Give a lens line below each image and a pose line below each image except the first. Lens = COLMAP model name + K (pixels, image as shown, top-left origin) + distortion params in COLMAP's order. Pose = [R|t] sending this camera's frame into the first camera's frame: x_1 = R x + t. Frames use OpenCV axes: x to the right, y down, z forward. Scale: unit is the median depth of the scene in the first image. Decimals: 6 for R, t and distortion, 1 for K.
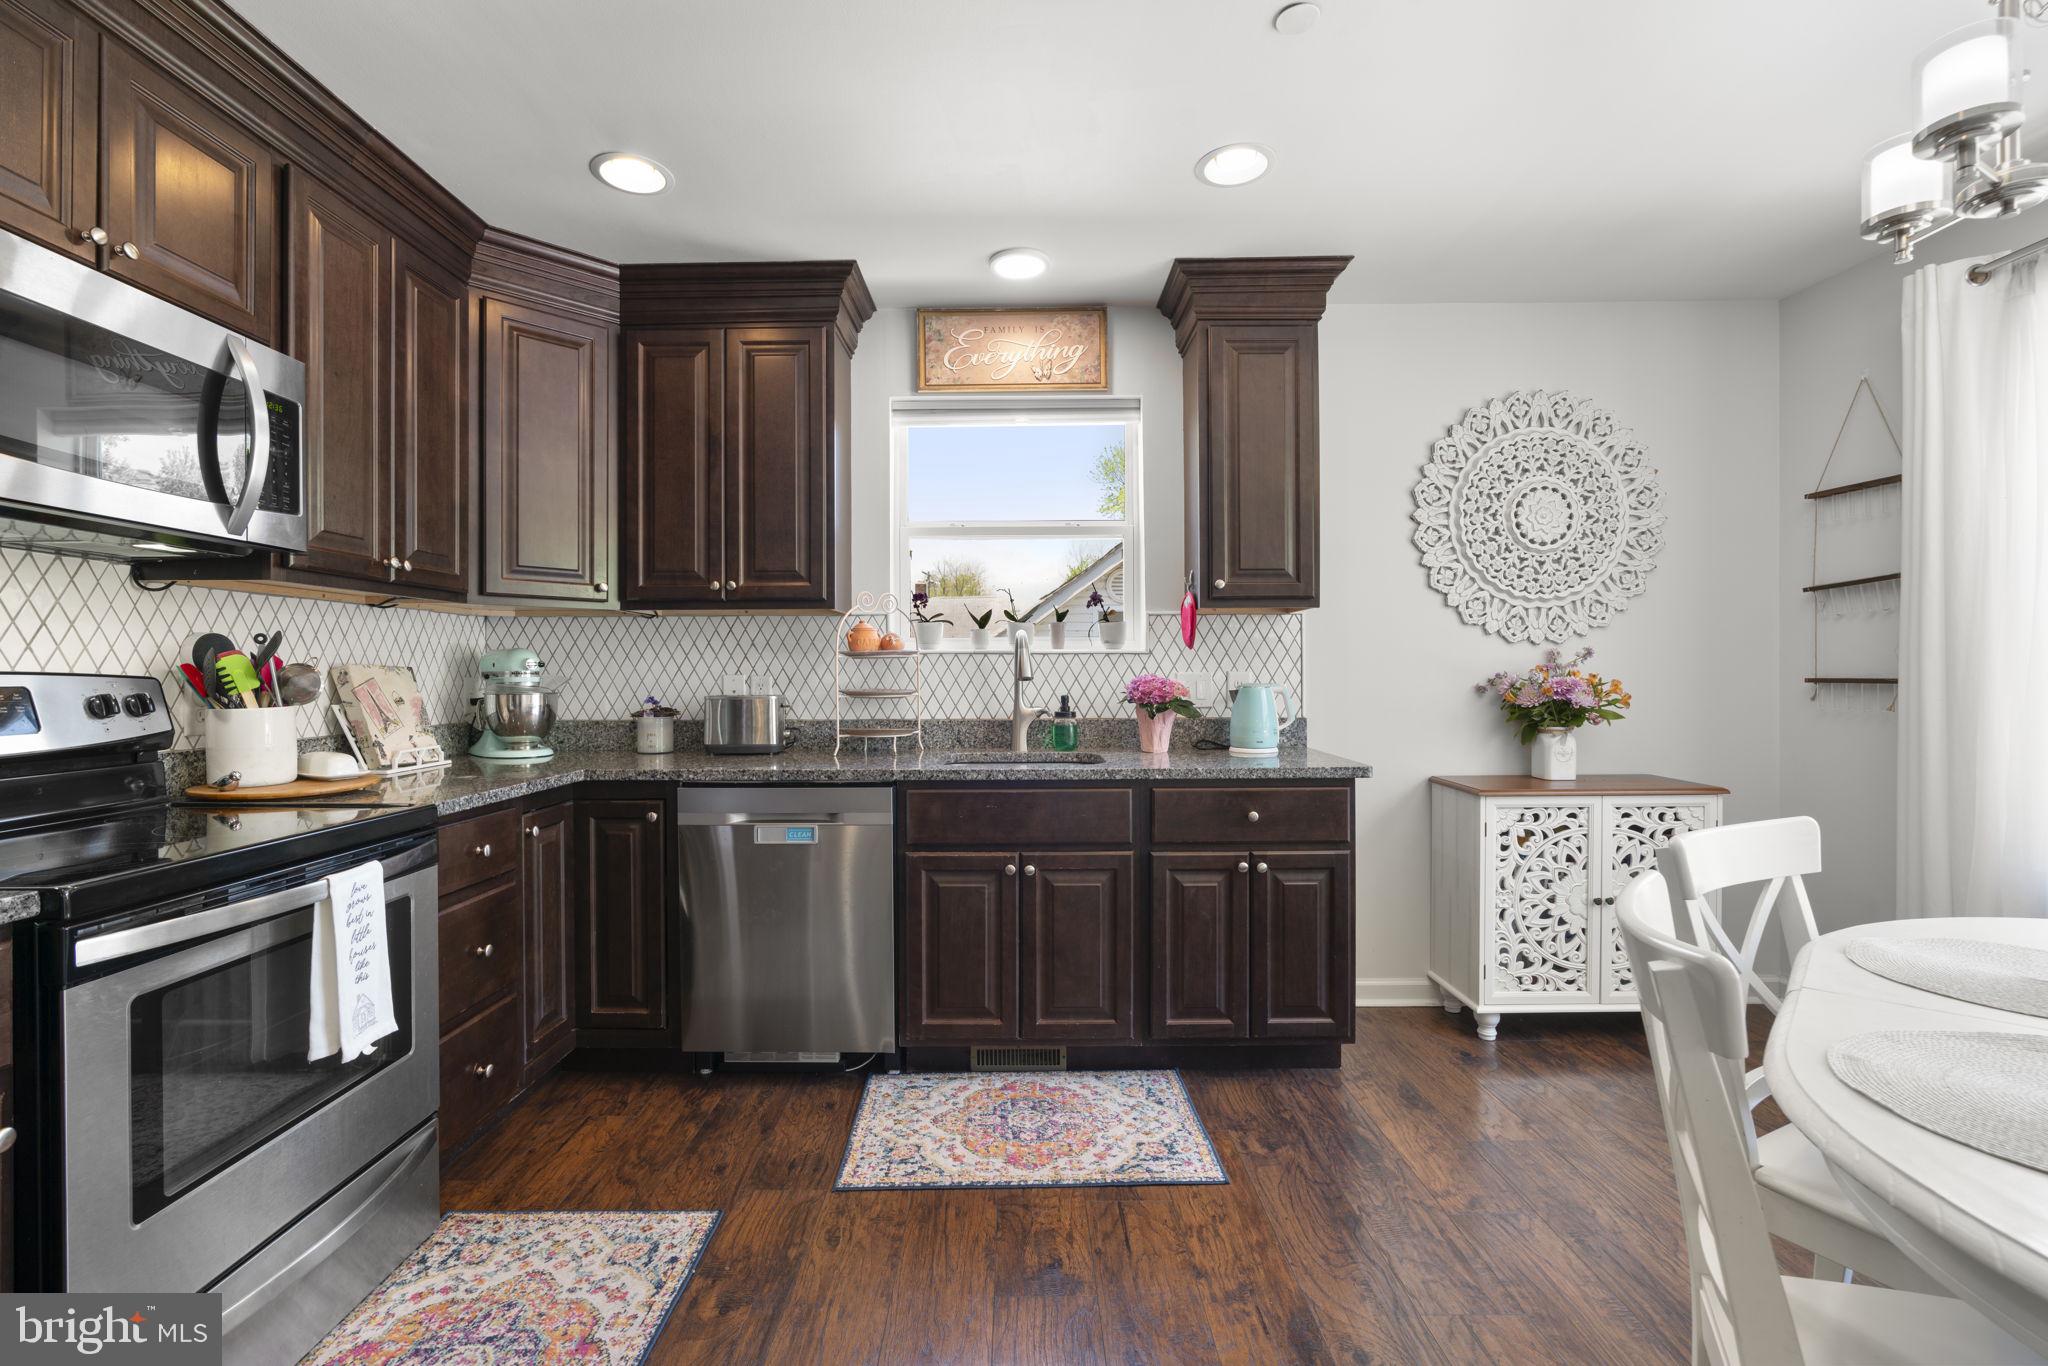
lens RADIAL K [[922.8, 0, 1007.6], [0, 922.8, 671.1], [0, 0, 1]] dist [-0.017382, 0.007456]
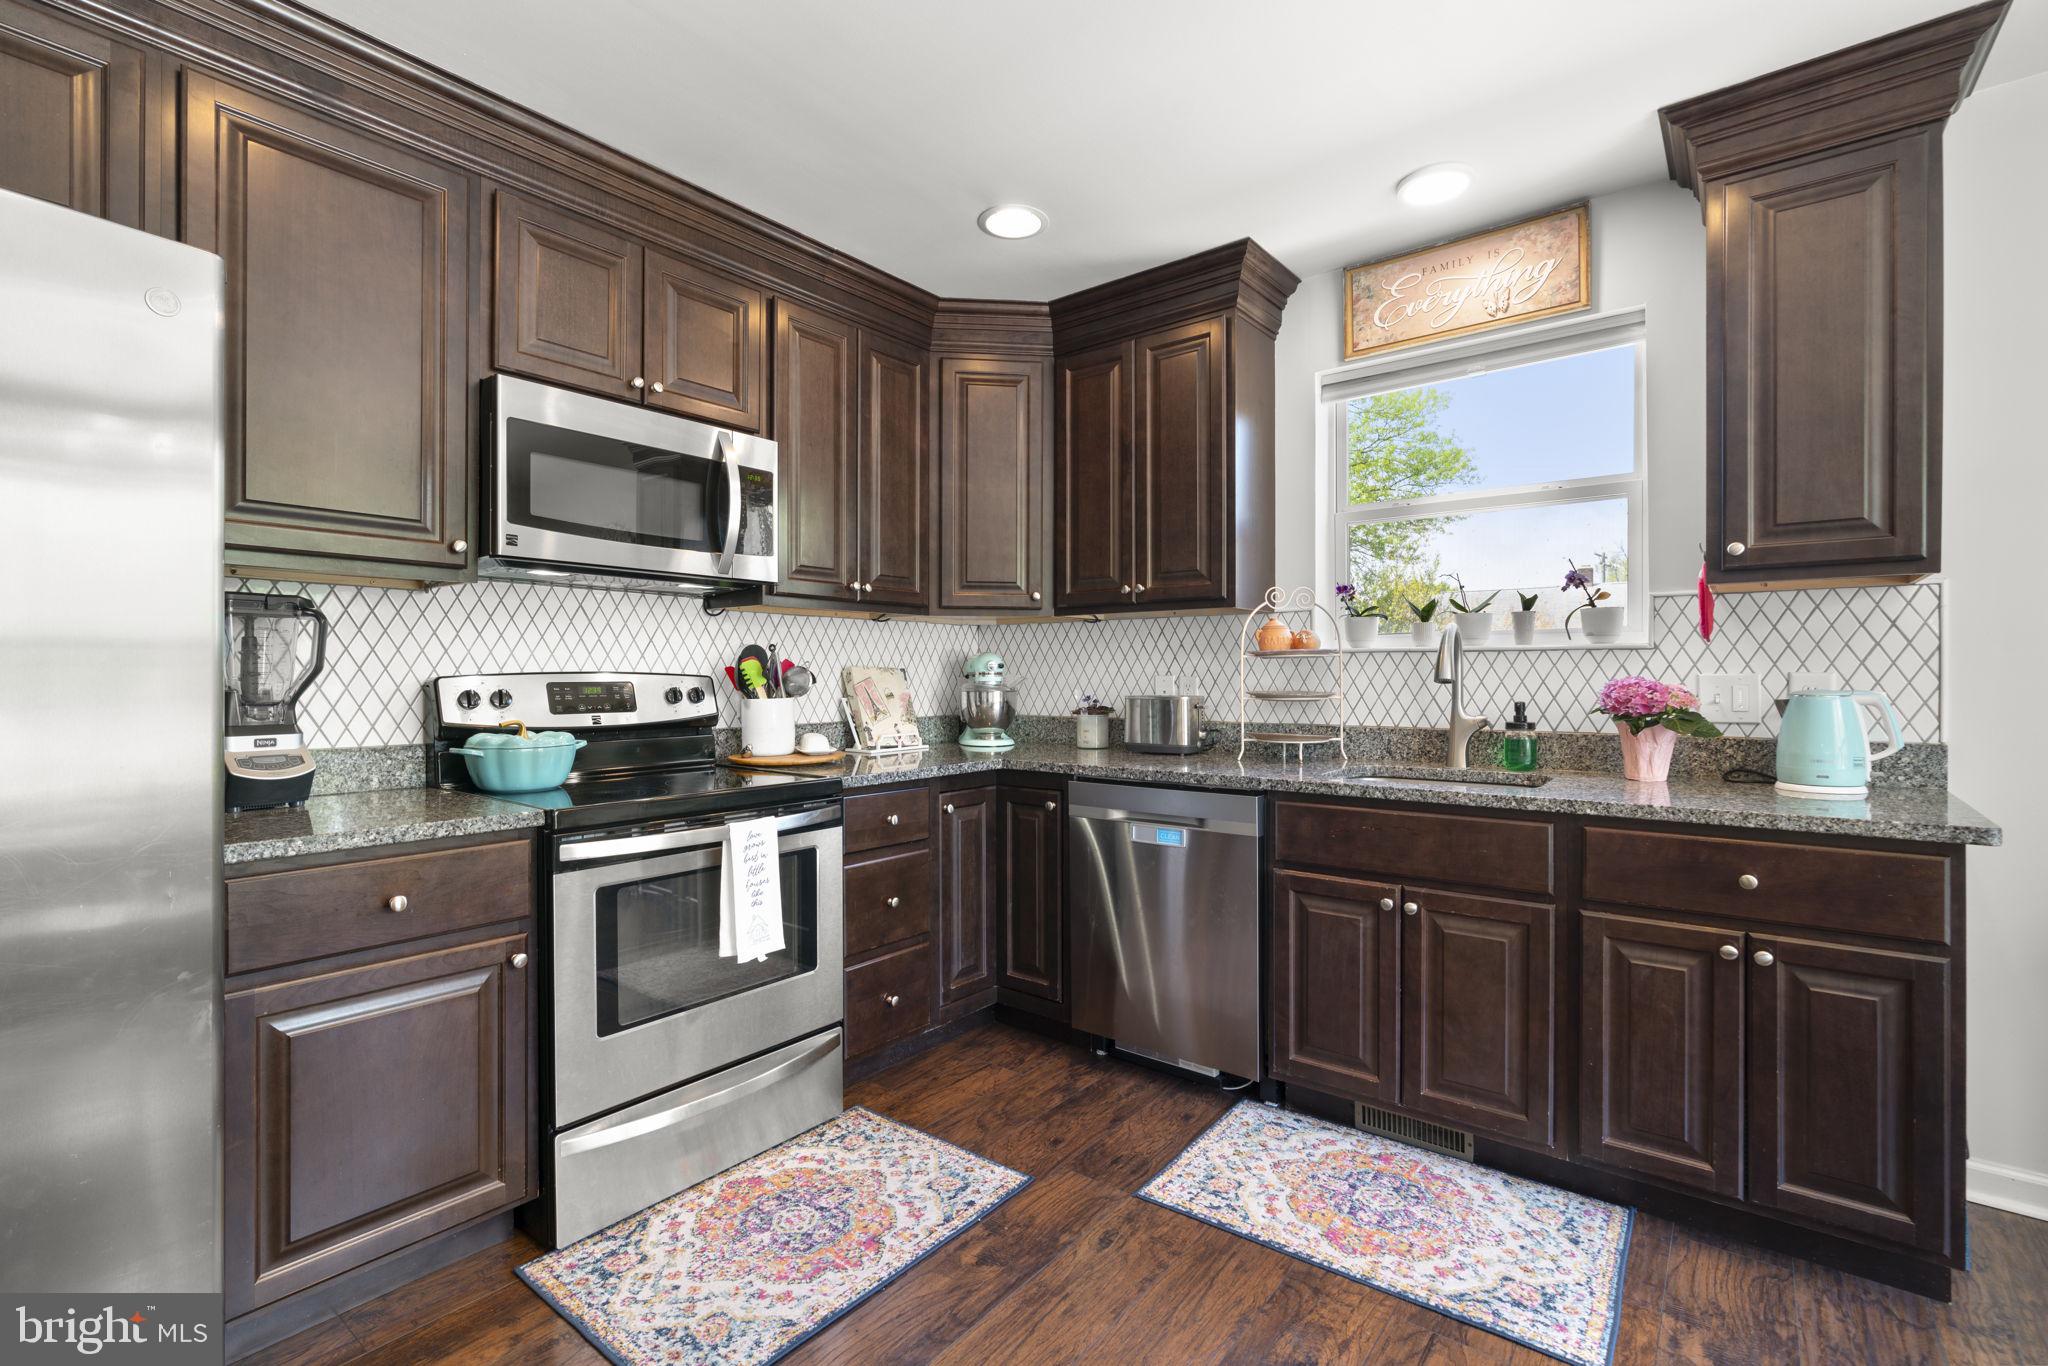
lens RADIAL K [[922.8, 0, 1014.6], [0, 922.8, 682.0], [0, 0, 1]] dist [-0.017382, 0.007456]
pose [[0.783530, 0.006628, -0.621319, 0.248594], [-0.000489, 0.999949, 0.010050, 0.000893], [0.621354, -0.007571, 0.783493, 0.114922]]
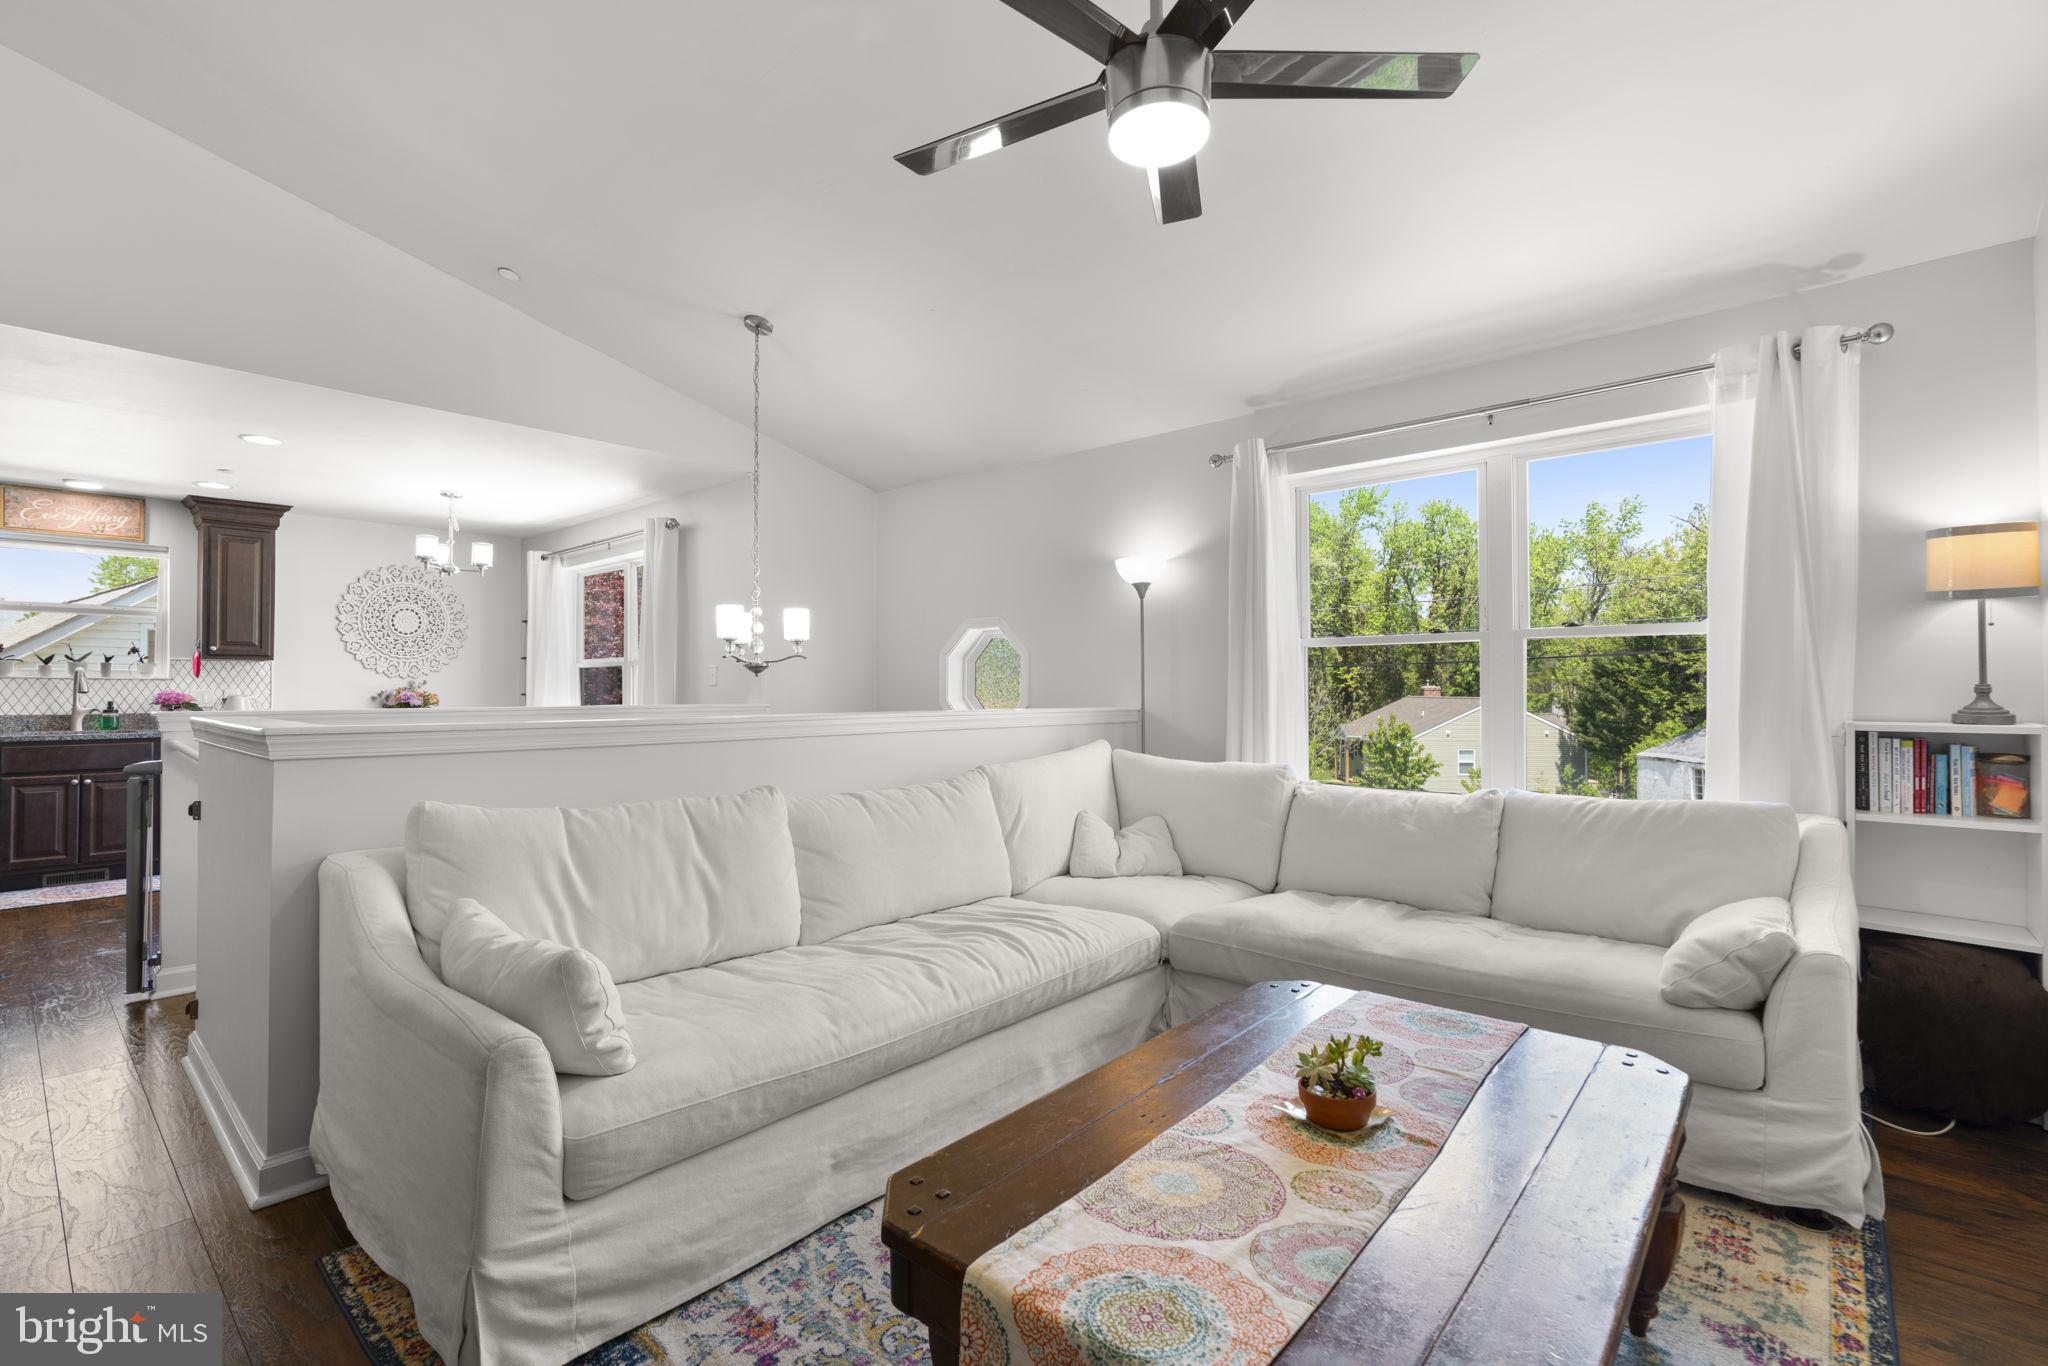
lens RADIAL K [[922.8, 0, 1020.0], [0, 922.8, 678.7], [0, 0, 1]] dist [-0.017382, 0.007456]
pose [[0.657856, 0.015091, 0.752992, -0.144378], [-0.006116, 0.999873, -0.014696, -0.004638], [-0.753119, 0.005062, 0.657865, -1.926976]]
